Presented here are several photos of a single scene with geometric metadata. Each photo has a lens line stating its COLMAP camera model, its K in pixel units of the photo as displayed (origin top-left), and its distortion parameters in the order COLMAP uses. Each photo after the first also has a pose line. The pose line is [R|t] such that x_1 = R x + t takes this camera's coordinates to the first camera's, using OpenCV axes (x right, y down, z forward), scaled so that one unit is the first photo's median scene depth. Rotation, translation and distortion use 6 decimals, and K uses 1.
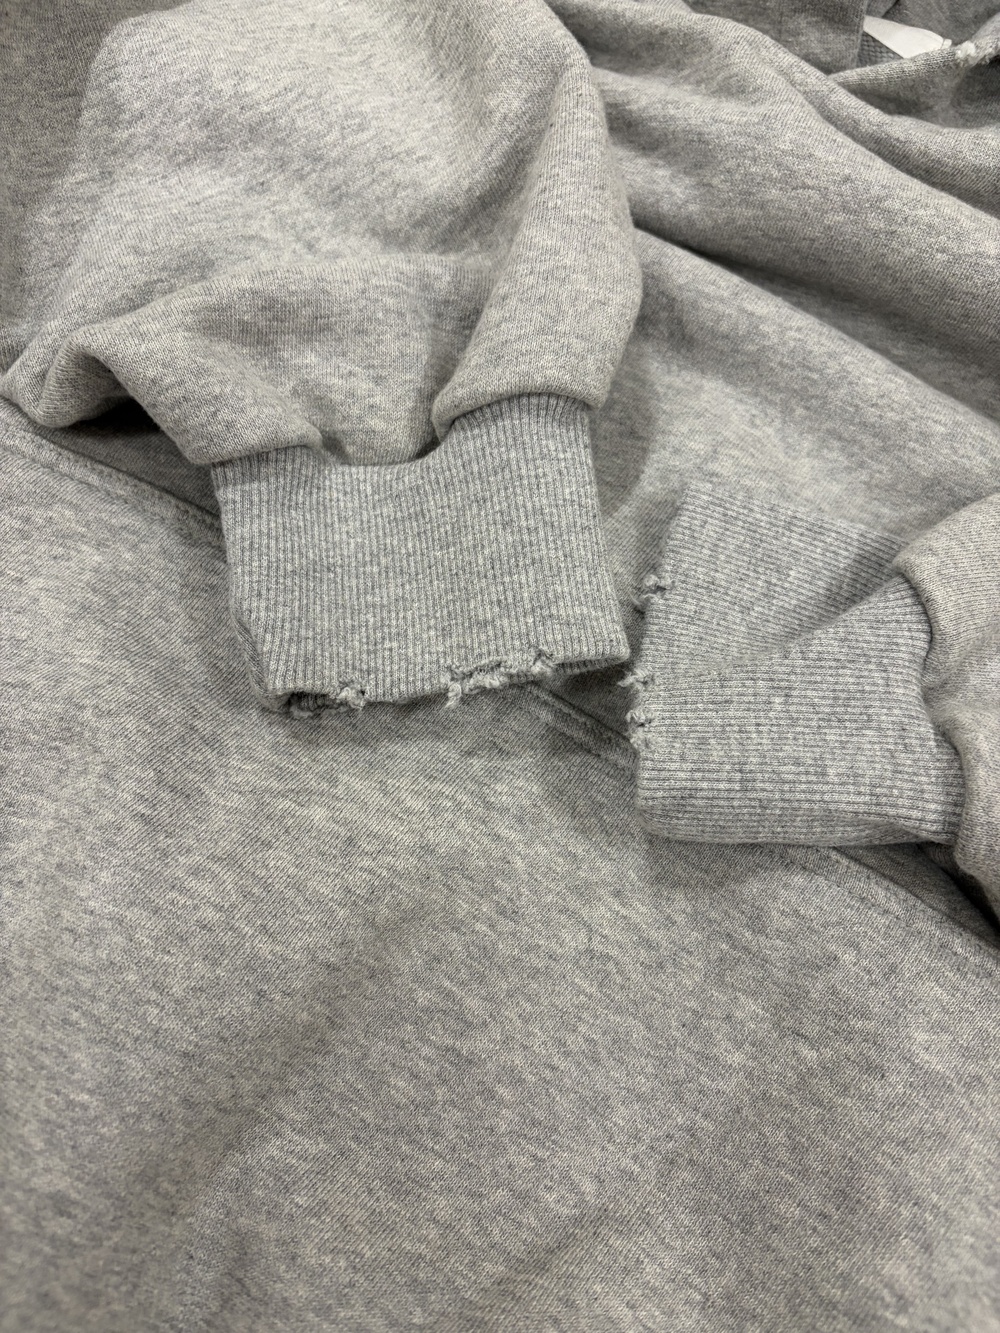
lens RADIAL K [[1023.2, 0, 500.0], [0, 1023.2, 666.5], [0, 0, 1]] dist [0.003770, -0.197119]
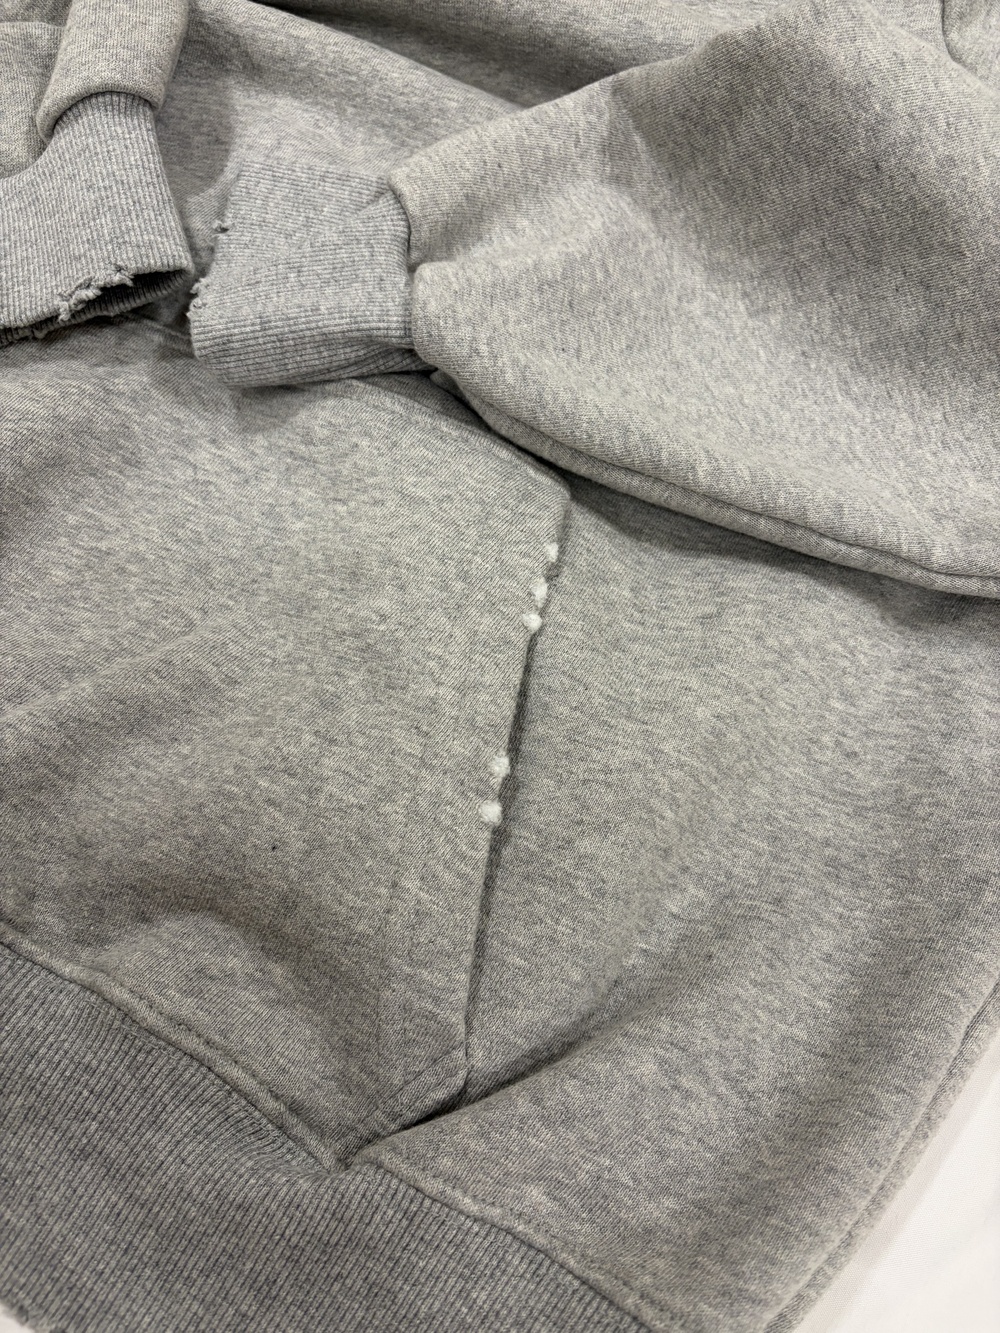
lens RADIAL K [[990.9, 0, 500.0], [0, 990.9, 666.5], [0, 0, 1]] dist [-0.001206, -0.065135]
pose [[0.984271, -0.163171, 0.067715, 0.356178], [0.157721, 0.984297, 0.079274, 0.476490], [-0.079587, -0.067347, 0.994550, -0.385878]]
